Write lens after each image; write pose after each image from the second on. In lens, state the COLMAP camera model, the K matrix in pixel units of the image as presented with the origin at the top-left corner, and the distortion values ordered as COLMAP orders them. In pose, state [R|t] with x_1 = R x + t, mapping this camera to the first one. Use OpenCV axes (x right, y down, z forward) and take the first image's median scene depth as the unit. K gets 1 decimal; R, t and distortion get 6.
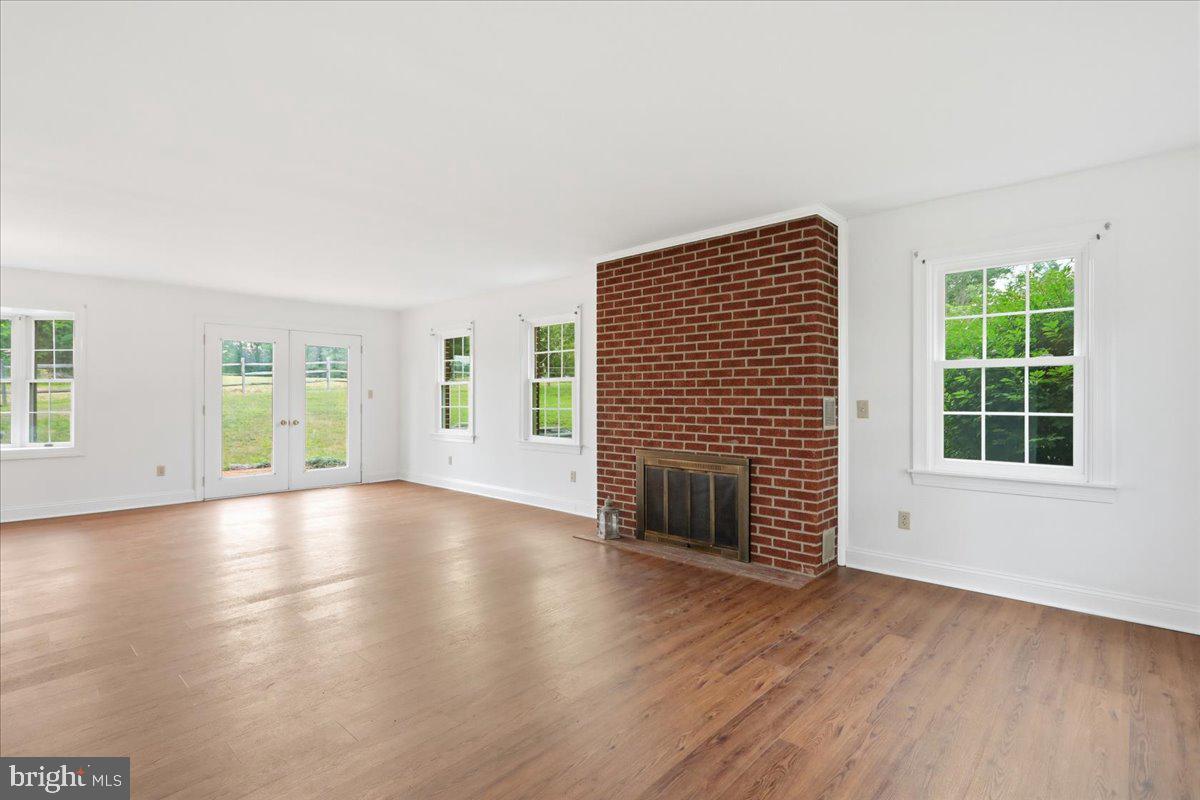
lens RADIAL K [[584.0, 0, 594.4], [0, 584.0, 397.6], [0, 0, 1]] dist [0.000953, 0.000868]
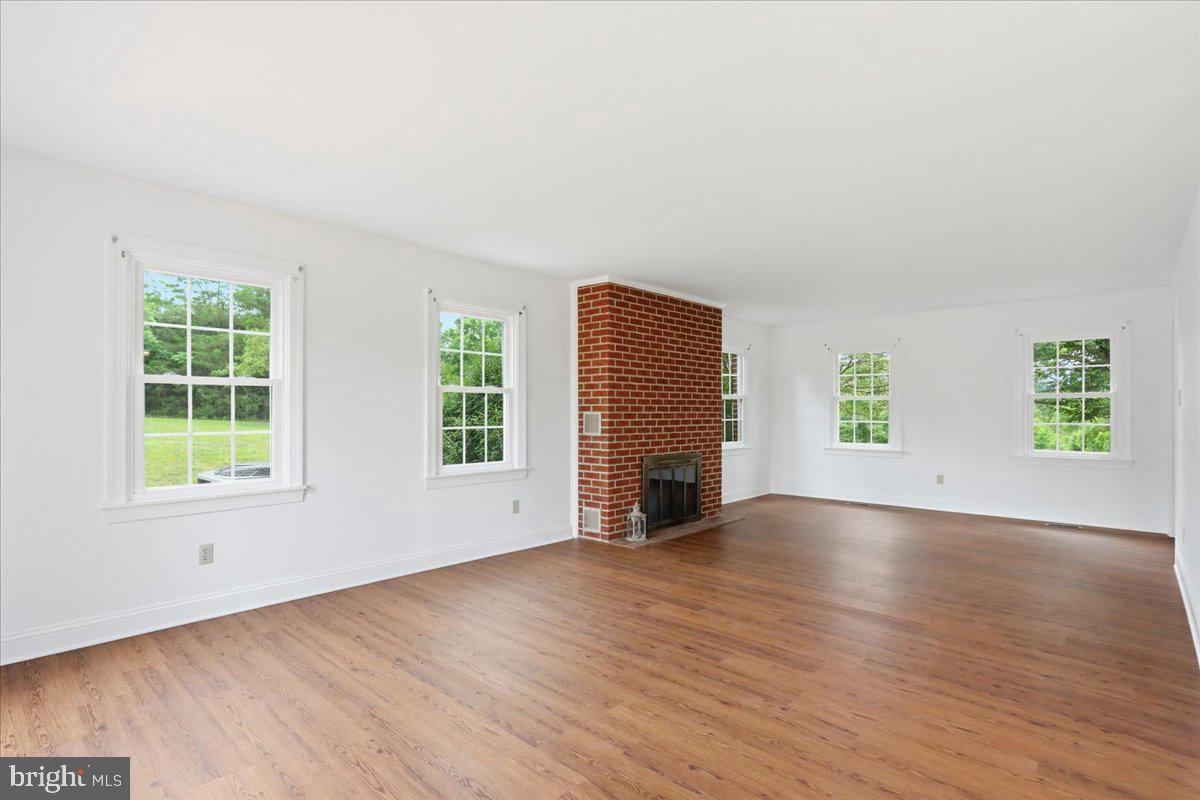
lens RADIAL K [[562.9, 0, 596.5], [0, 562.9, 415.5], [0, 0, 1]] dist [-0.001549, 0.000003]
pose [[0.000313, -0.002862, 0.999996, -1.132549], [0.003311, 0.999990, 0.002861, 0.001828], [-0.999994, 0.003310, 0.000323, 1.181803]]
